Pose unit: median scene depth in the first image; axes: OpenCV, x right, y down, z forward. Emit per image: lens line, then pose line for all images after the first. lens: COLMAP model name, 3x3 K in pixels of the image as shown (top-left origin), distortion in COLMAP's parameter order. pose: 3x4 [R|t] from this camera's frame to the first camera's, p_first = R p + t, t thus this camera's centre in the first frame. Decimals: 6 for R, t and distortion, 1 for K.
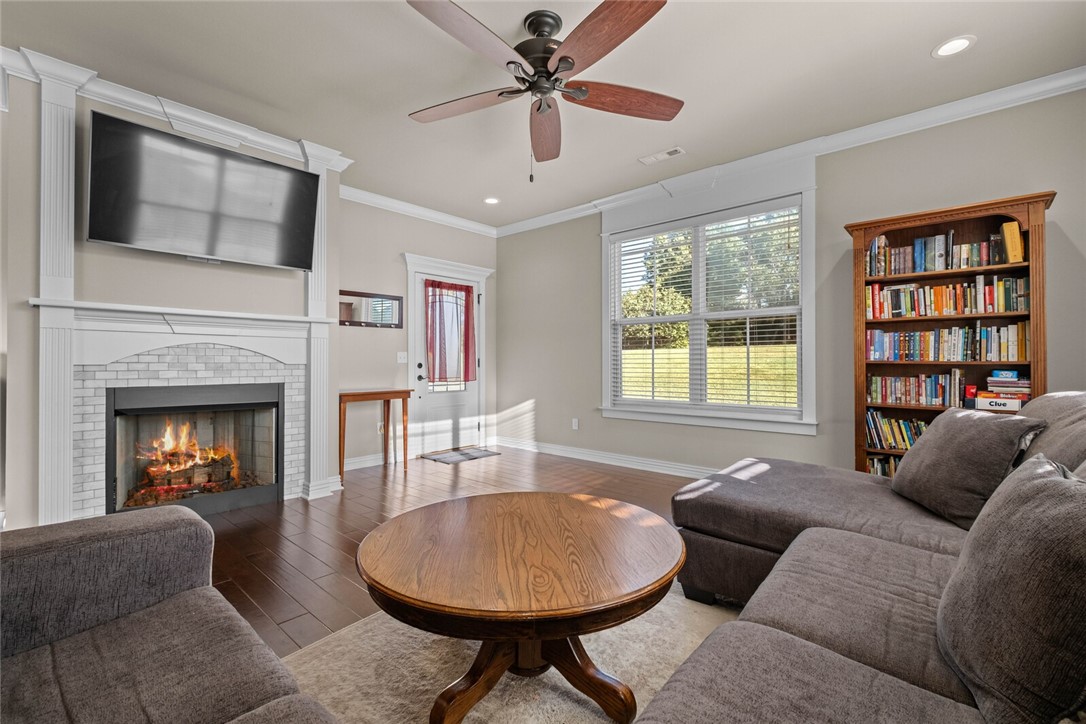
lens RADIAL K [[470.6, 0, 543.0], [0, 470.6, 362.0], [0, 0, 1]] dist [-0.001276, -0.000217]
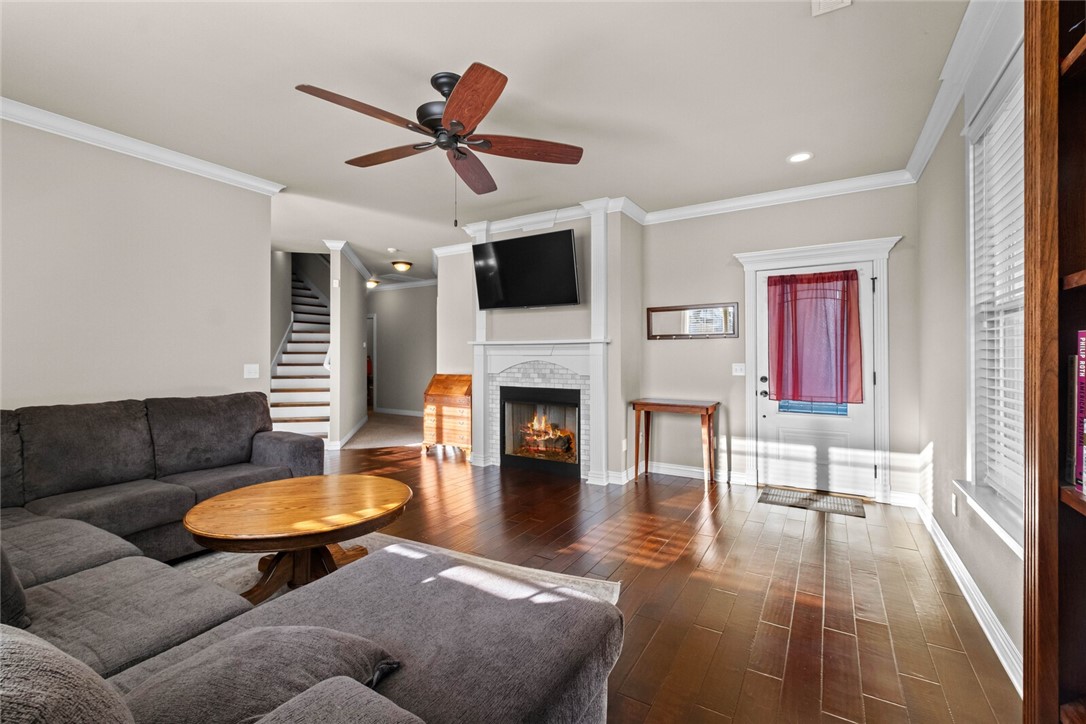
lens RADIAL K [[463.0, 0, 542.1], [0, 463.0, 353.4], [0, 0, 1]] dist [-0.001239, -0.000282]
pose [[0.179539, -0.005592, -0.983735, 0.528299], [-0.000150, 0.999984, -0.005712, -0.036922], [0.983751, 0.001173, 0.179535, 0.487558]]
